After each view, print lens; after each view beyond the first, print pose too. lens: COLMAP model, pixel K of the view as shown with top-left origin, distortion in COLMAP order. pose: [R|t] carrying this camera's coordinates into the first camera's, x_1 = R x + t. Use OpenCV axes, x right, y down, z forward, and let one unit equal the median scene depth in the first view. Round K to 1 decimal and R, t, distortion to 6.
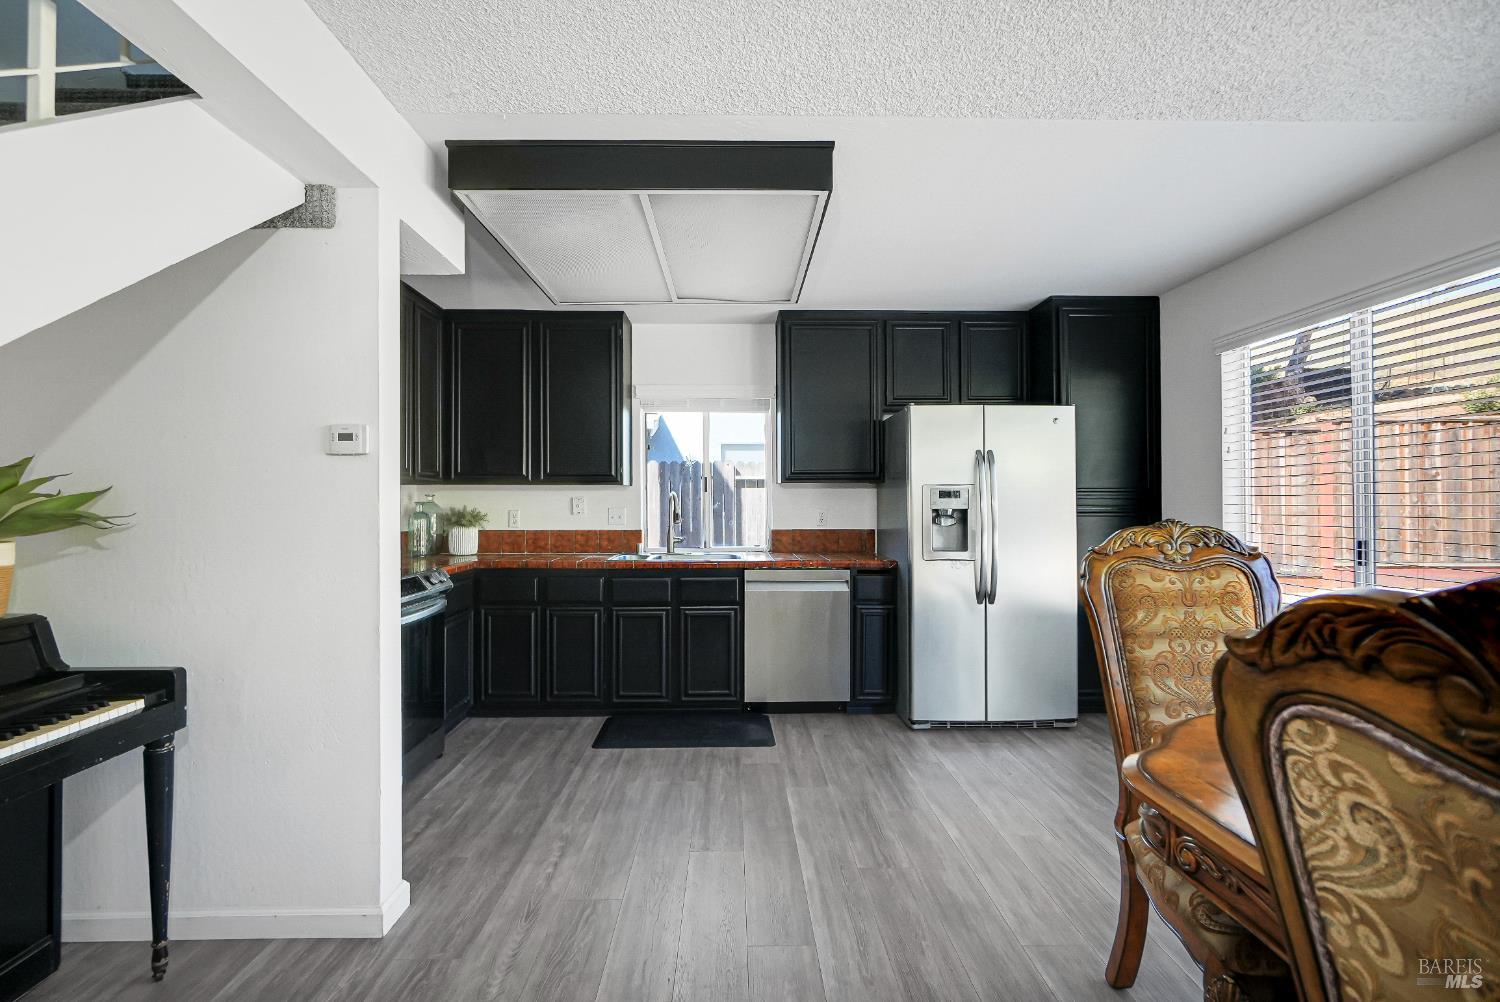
lens RADIAL K [[657.3, 0, 749.1], [0, 657.3, 494.2], [0, 0, 1]] dist [0.000594, 0.000280]
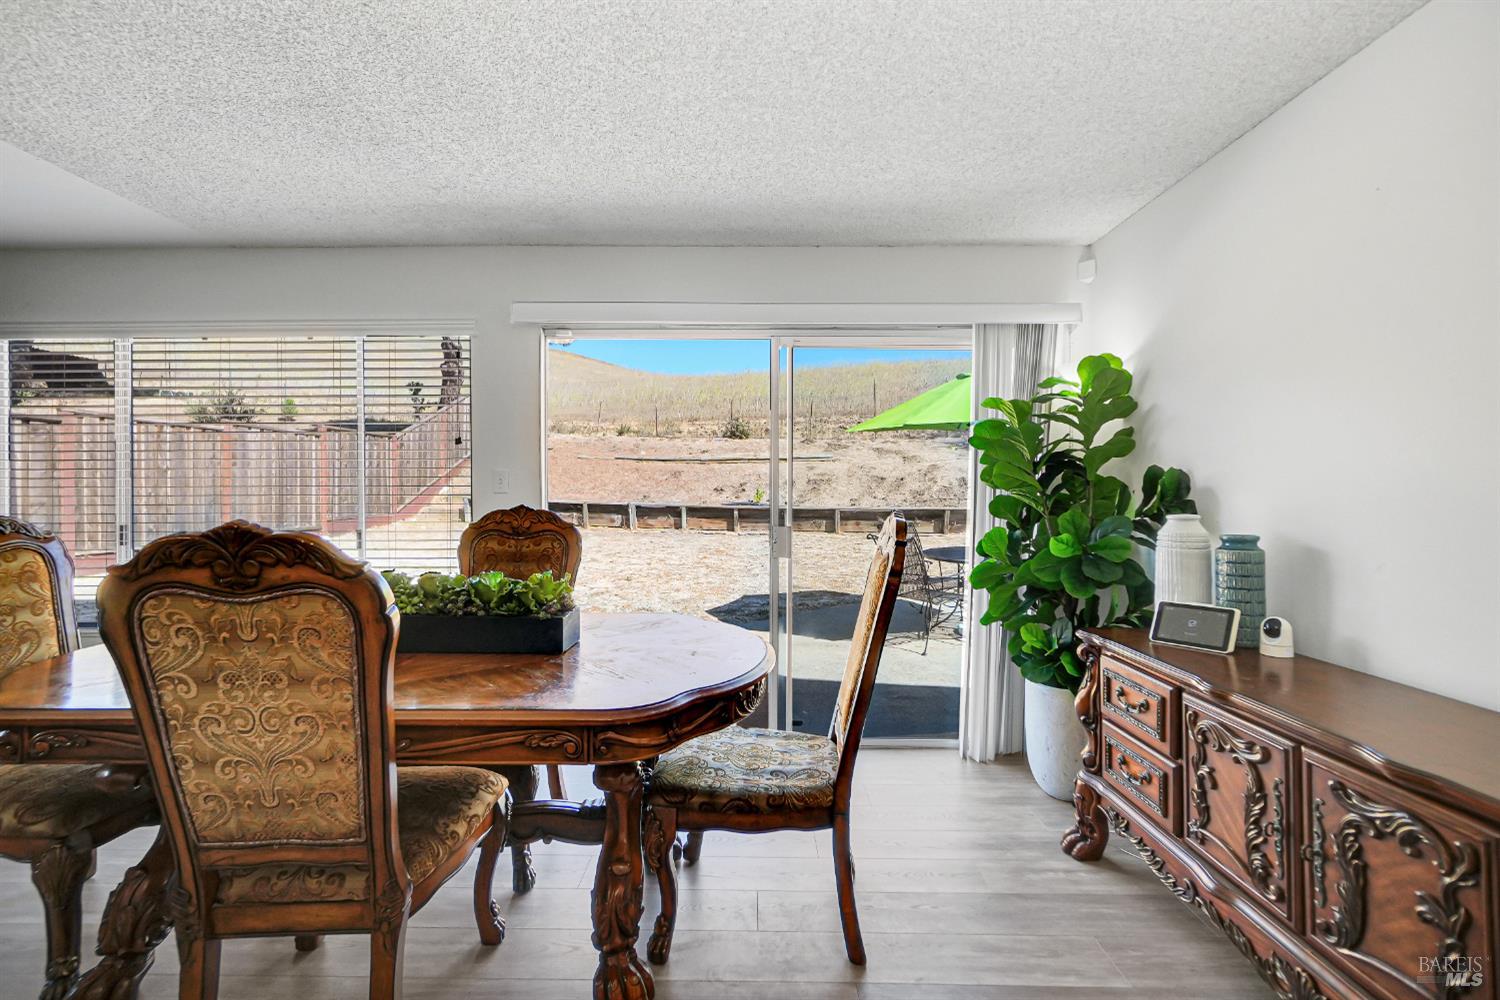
lens RADIAL K [[660.2, 0, 745.7], [0, 660.2, 489.6], [0, 0, 1]] dist [-0.001904, -0.000743]
pose [[0.035024, -0.000559, 0.999386, -1.138415], [-0.007266, 0.999973, 0.000814, -0.018270], [-0.999360, -0.007290, 0.035019, -0.915154]]
